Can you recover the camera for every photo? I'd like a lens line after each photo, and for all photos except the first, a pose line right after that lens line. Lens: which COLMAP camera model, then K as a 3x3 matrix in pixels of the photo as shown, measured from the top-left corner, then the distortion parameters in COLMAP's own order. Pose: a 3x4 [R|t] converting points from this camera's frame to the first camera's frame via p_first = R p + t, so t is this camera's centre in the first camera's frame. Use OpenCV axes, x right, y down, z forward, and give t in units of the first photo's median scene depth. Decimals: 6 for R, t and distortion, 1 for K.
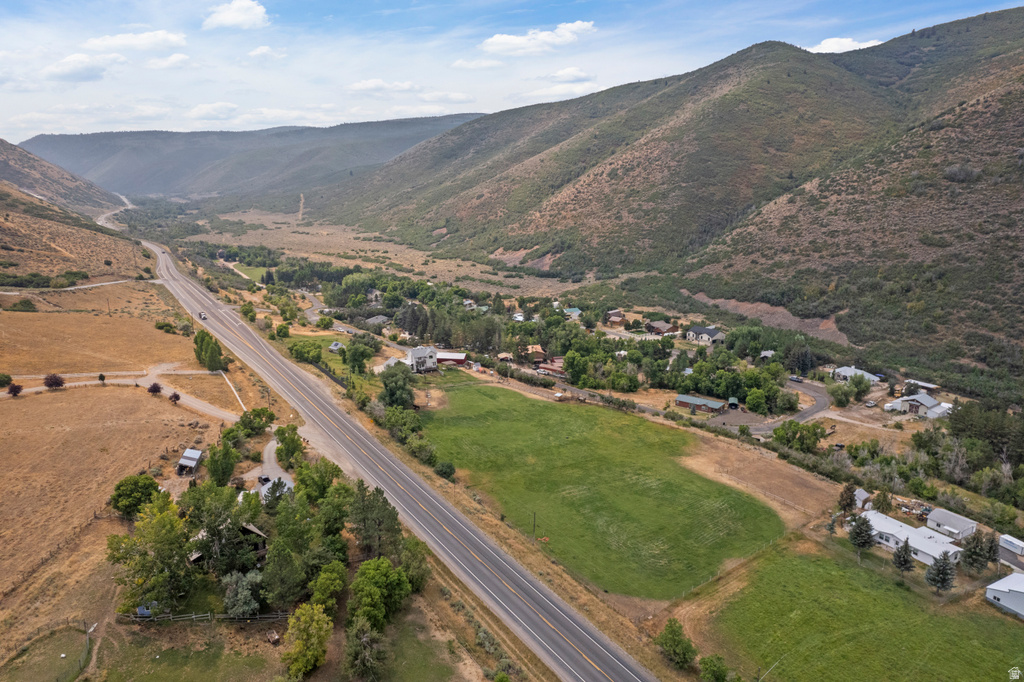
lens RADIAL K [[656.5, 0, 515.5], [0, 656.5, 337.7], [0, 0, 1]] dist [-0.075208, 0.075186]
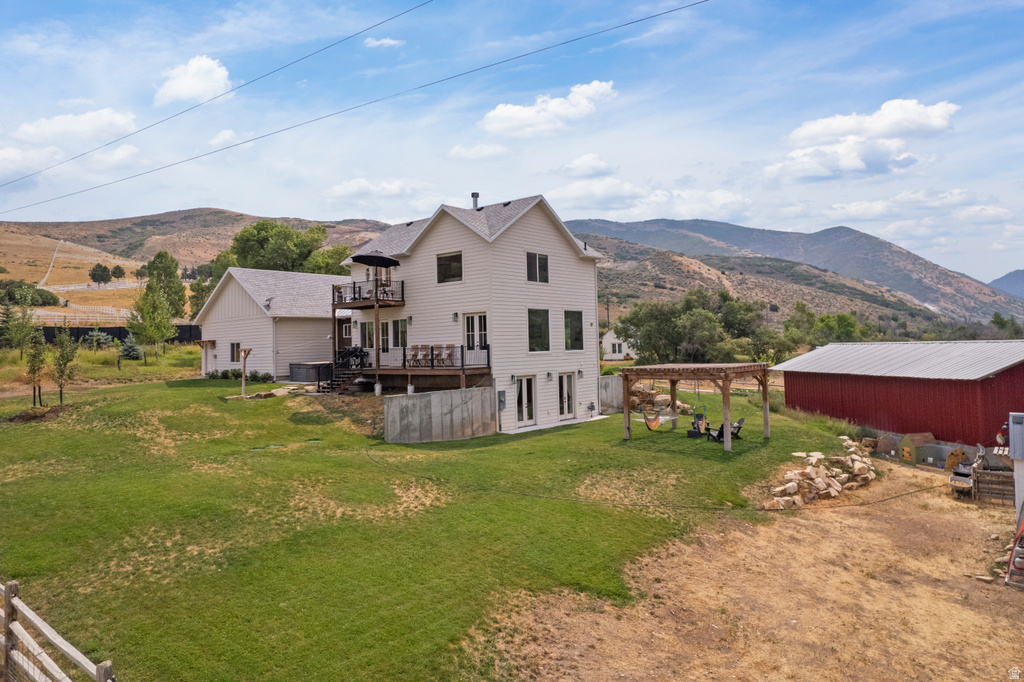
lens RADIAL K [[678.1, 0, 521.6], [0, 678.1, 323.6], [0, 0, 1]] dist [-0.072627, 0.069850]
pose [[0.290836, -0.043155, -0.955799, -0.004677], [-0.186869, 0.977181, -0.100982, 0.019797], [0.938347, 0.207979, 0.276135, 0.399802]]
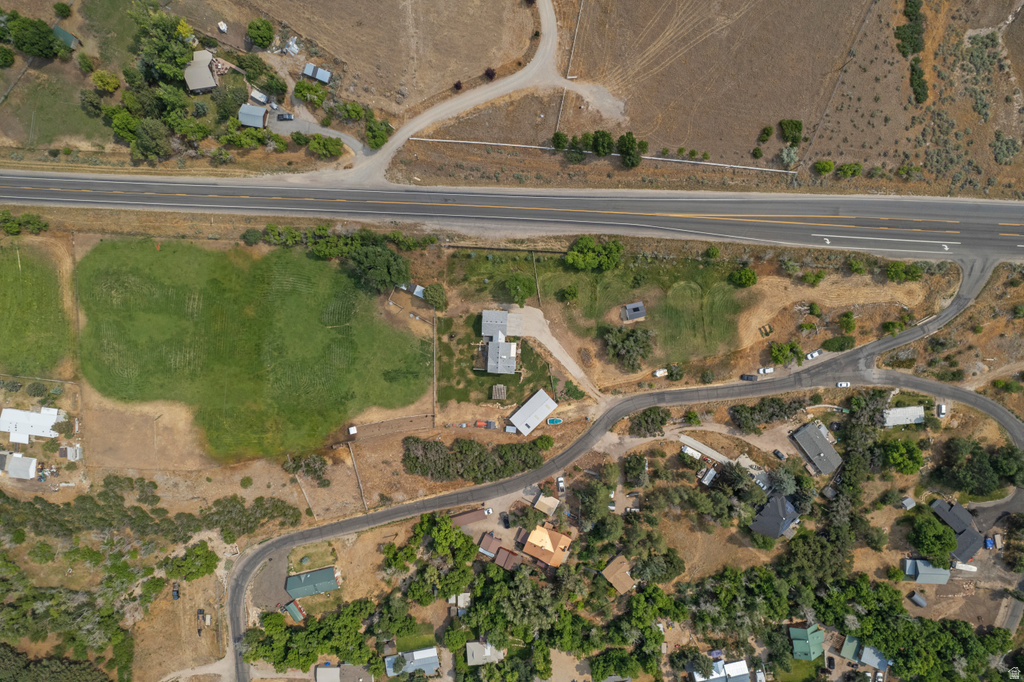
lens RADIAL K [[656.5, 0, 515.5], [0, 656.5, 337.7], [0, 0, 1]] dist [-0.075208, 0.075186]
pose [[-0.604061, 0.796870, 0.010365, -0.076140], [-0.167422, -0.139607, 0.975951, -0.334028], [0.779153, 0.587799, 0.217745, 0.332861]]
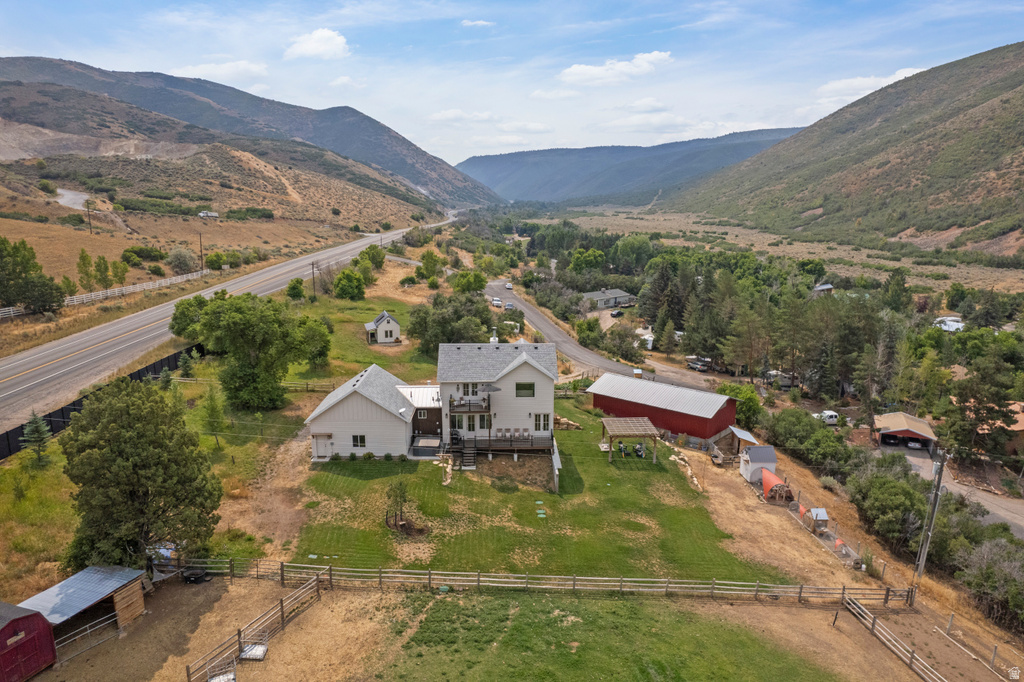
lens RADIAL K [[656.5, 0, 515.5], [0, 656.5, 337.7], [0, 0, 1]] dist [-0.075208, 0.075186]
pose [[0.843620, 0.104984, -0.526577, -0.007094], [-0.119927, 0.992766, 0.005795, 0.004438], [0.523376, 0.058262, 0.850107, 0.329743]]
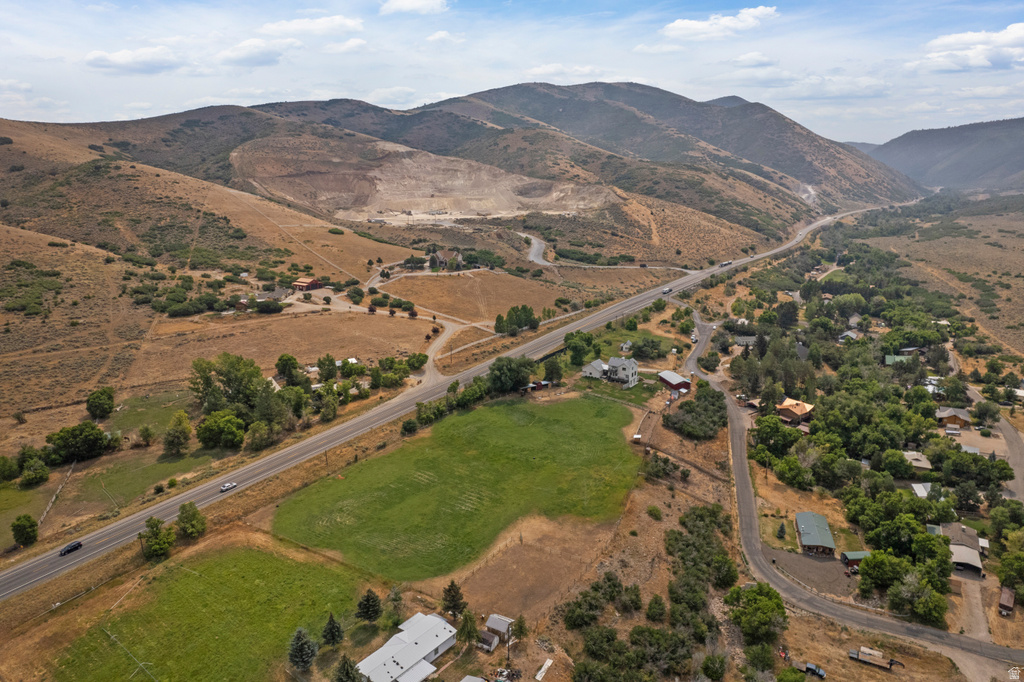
lens RADIAL K [[656.5, 0, 515.5], [0, 656.5, 337.7], [0, 0, 1]] dist [-0.075208, 0.075186]
pose [[0.385054, 0.217934, -0.896793, 0.301645], [-0.207007, 0.967354, 0.146200, -0.056266], [0.899379, 0.129348, 0.417597, 0.160667]]
